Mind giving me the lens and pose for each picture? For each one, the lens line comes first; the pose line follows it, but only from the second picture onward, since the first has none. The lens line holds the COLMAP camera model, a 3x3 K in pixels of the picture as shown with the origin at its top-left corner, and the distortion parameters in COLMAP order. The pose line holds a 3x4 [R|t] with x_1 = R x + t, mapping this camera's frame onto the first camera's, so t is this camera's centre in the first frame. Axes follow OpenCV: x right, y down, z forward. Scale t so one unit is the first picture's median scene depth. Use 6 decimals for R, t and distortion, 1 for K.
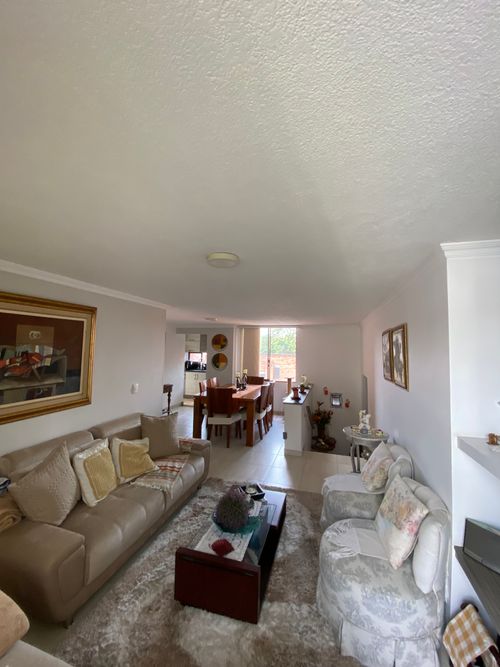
lens RADIAL K [[271.2, 0, 251.5], [0, 271.2, 333.8], [0, 0, 1]] dist [0.023688, -0.023110]
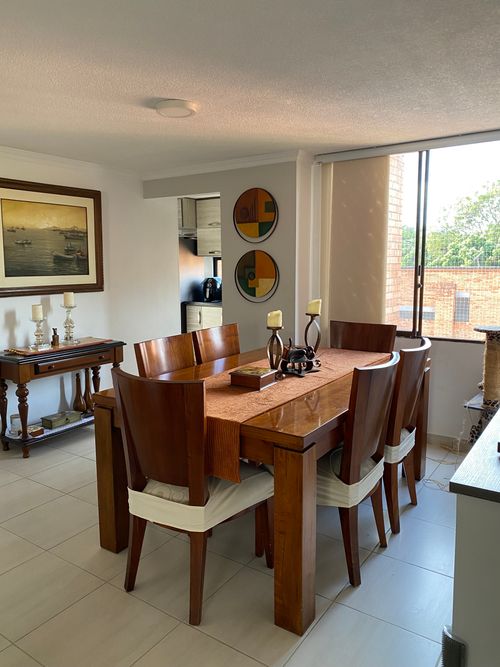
lens RADIAL K [[508.8, 0, 239.2], [0, 508.8, 330.2], [0, 0, 1]] dist [0.011137, -0.001769]
pose [[0.947802, 0.015314, -0.318491, 0.146793], [0.043812, 0.983118, 0.177653, 0.151830], [0.315834, -0.182333, 0.931130, 1.082955]]
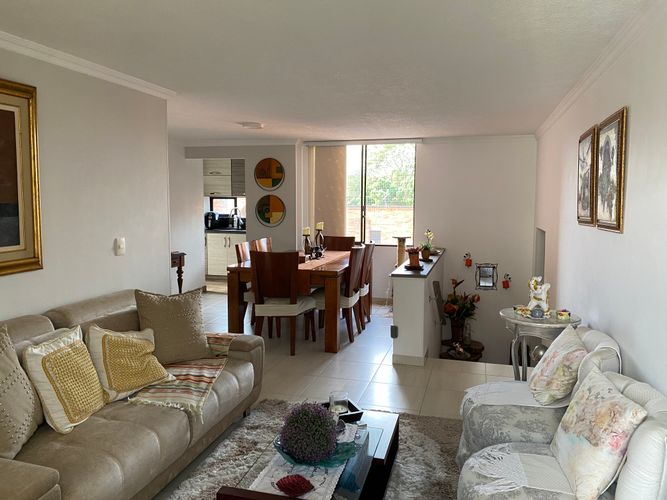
lens RADIAL K [[511.1, 0, 334.7], [0, 511.1, 245.7], [0, 0, 1]] dist [0.022874, -0.007235]
pose [[0.999798, -0.014327, 0.014074, -0.018794], [0.012126, 0.989262, 0.145648, 0.069646], [-0.016010, -0.145448, 0.989236, -0.021294]]
